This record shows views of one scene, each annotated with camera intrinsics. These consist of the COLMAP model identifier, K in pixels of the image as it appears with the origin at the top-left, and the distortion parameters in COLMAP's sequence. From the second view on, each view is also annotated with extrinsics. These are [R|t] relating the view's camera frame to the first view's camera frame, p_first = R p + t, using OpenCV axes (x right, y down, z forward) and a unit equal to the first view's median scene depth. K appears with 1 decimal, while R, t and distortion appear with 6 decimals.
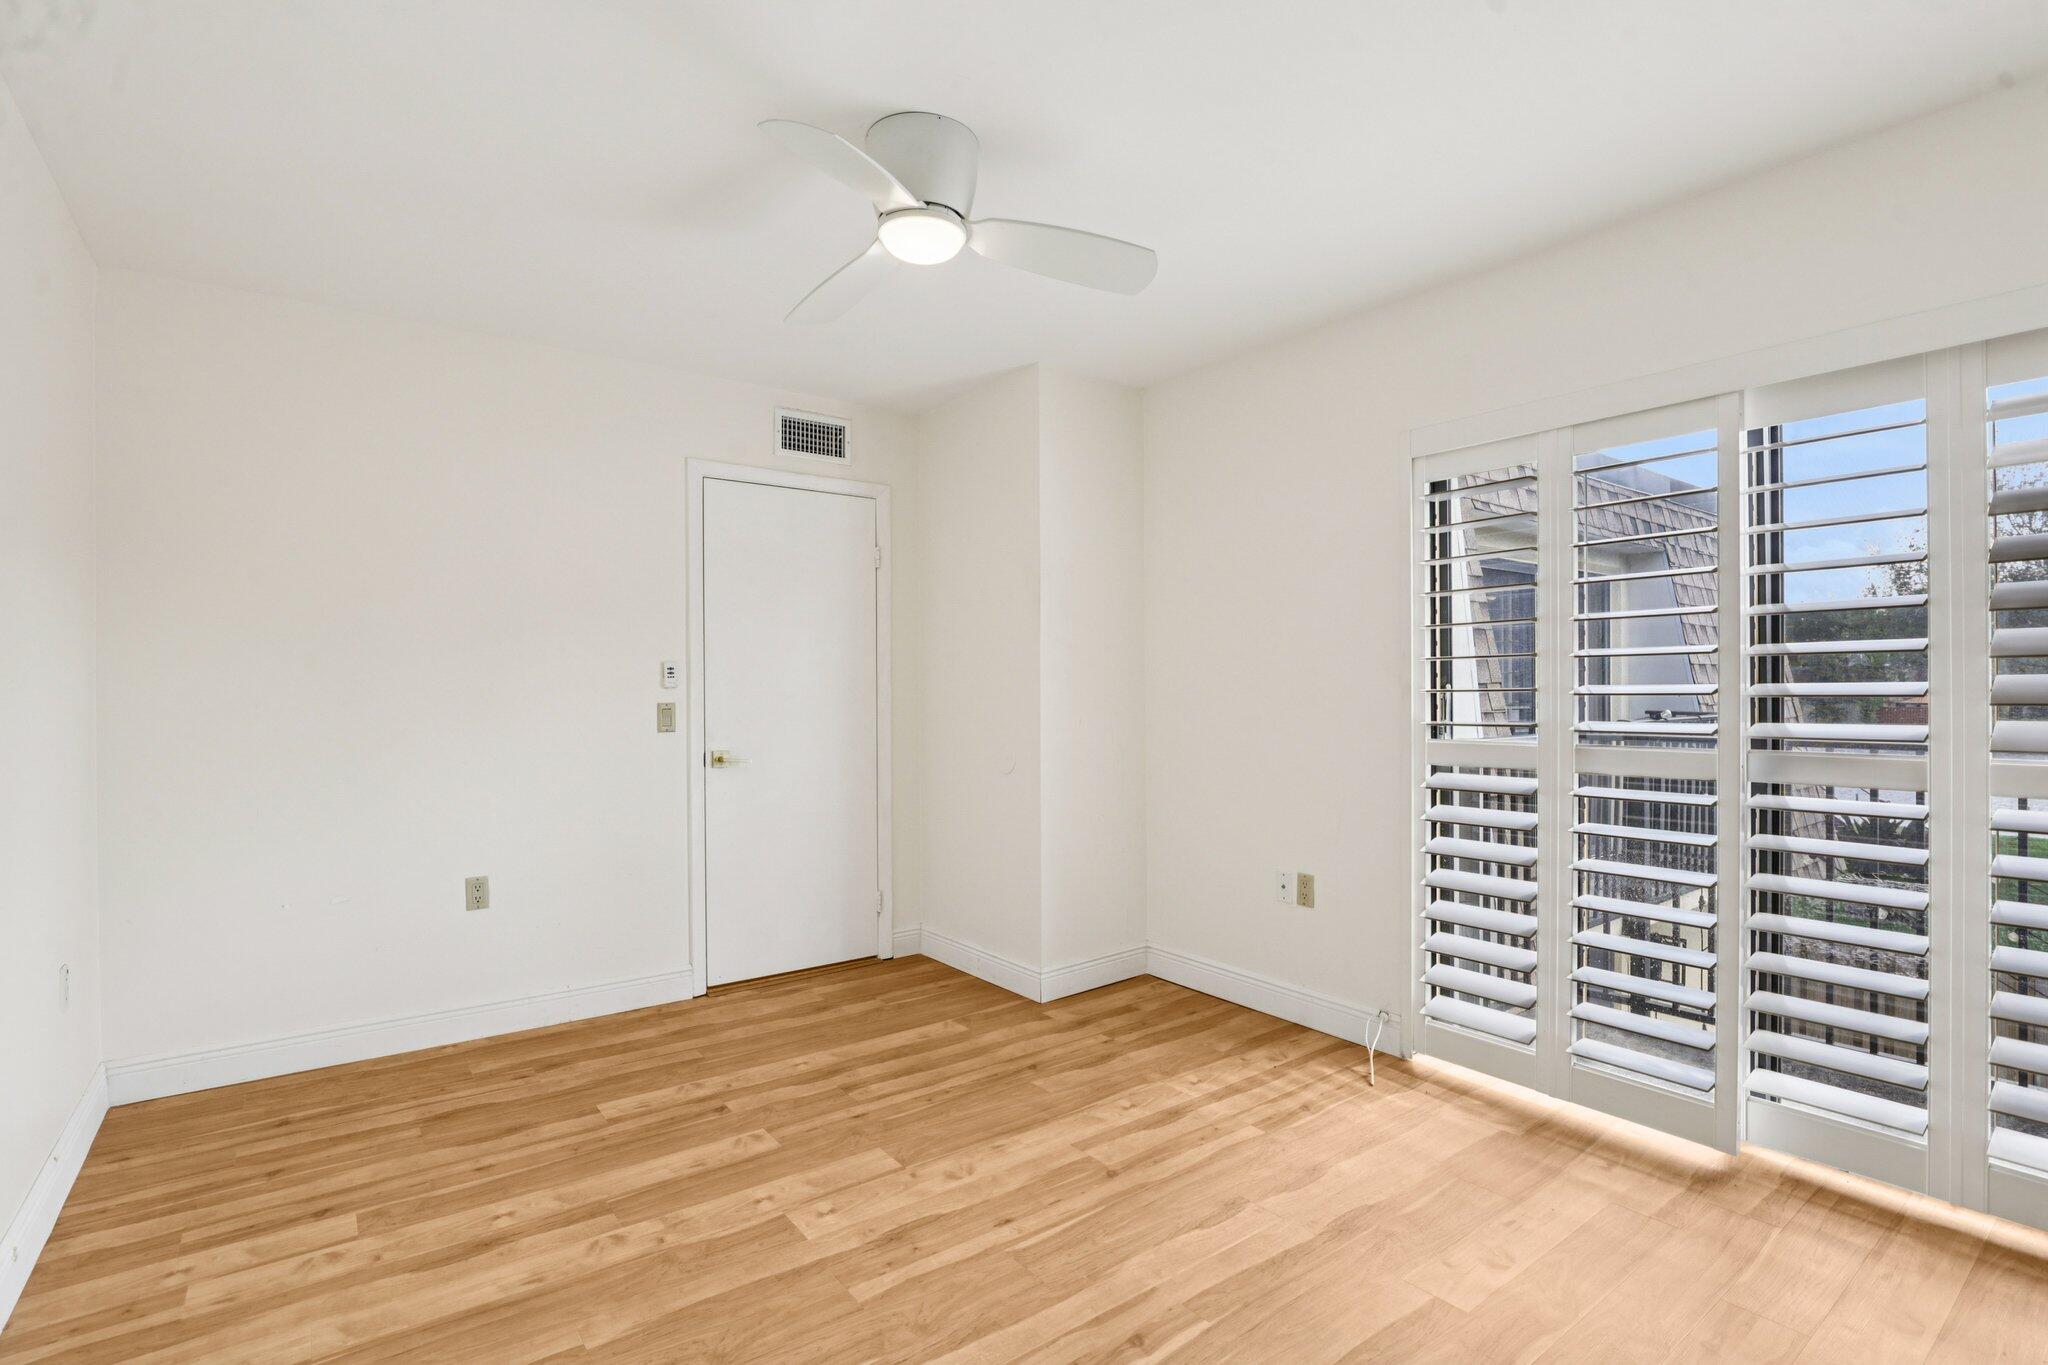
lens RADIAL K [[975.7, 0, 1035.9], [0, 975.7, 689.6], [0, 0, 1]] dist [-0.037595, 0.008855]
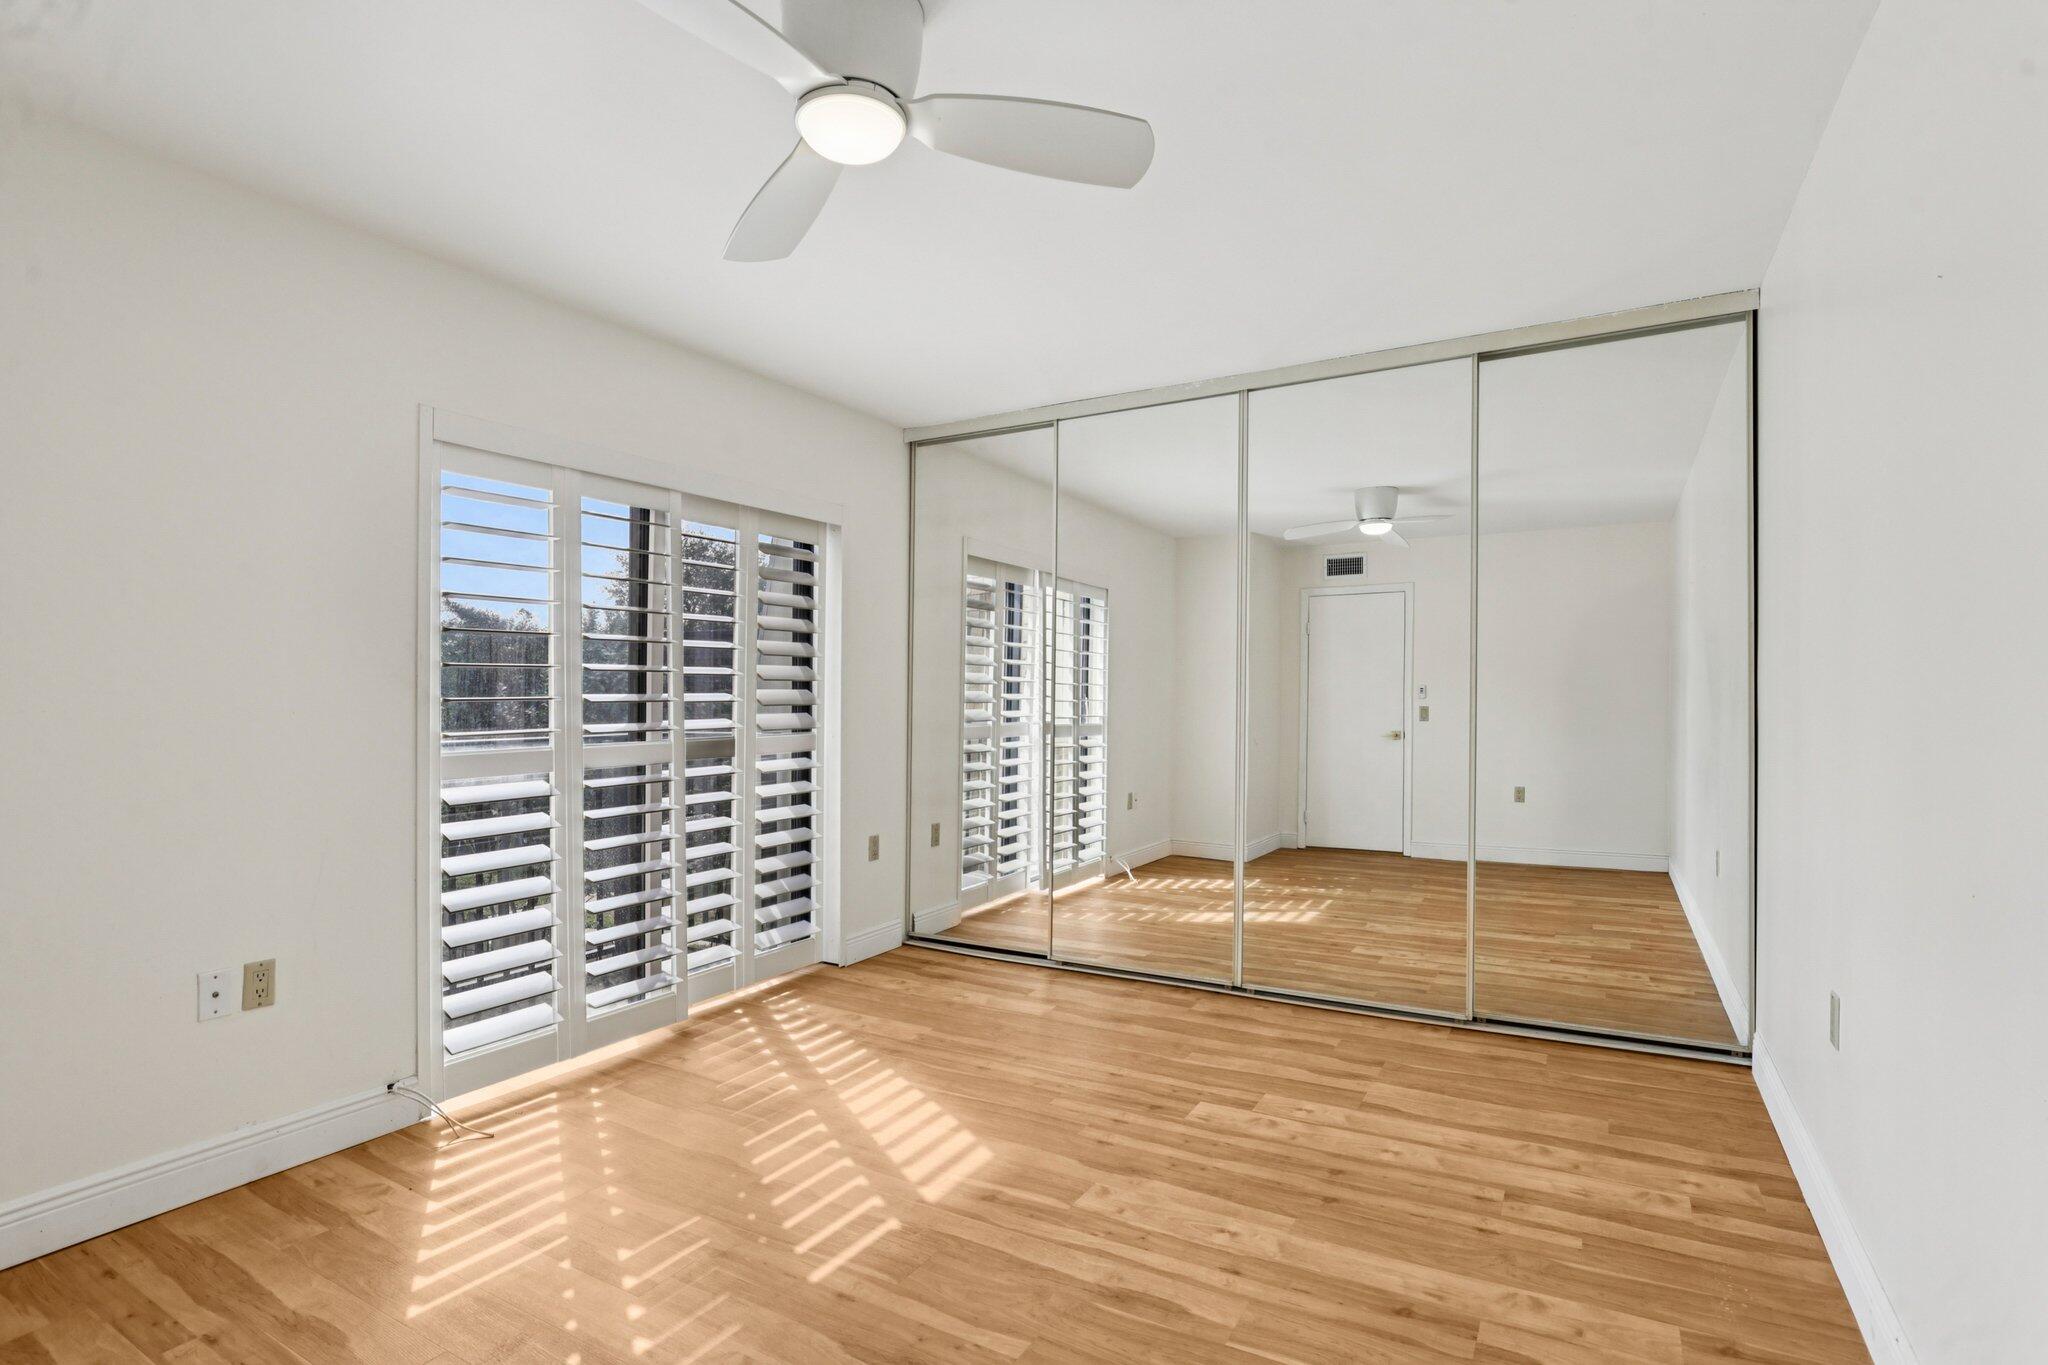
lens RADIAL K [[975.7, 0, 1035.9], [0, 975.7, 689.6], [0, 0, 1]] dist [-0.037595, 0.008855]
pose [[-0.393904, 0.017405, 0.918987, -0.689639], [0.008244, 0.999847, -0.015403, 0.009534], [-0.919115, 0.001509, -0.393987, 0.891179]]
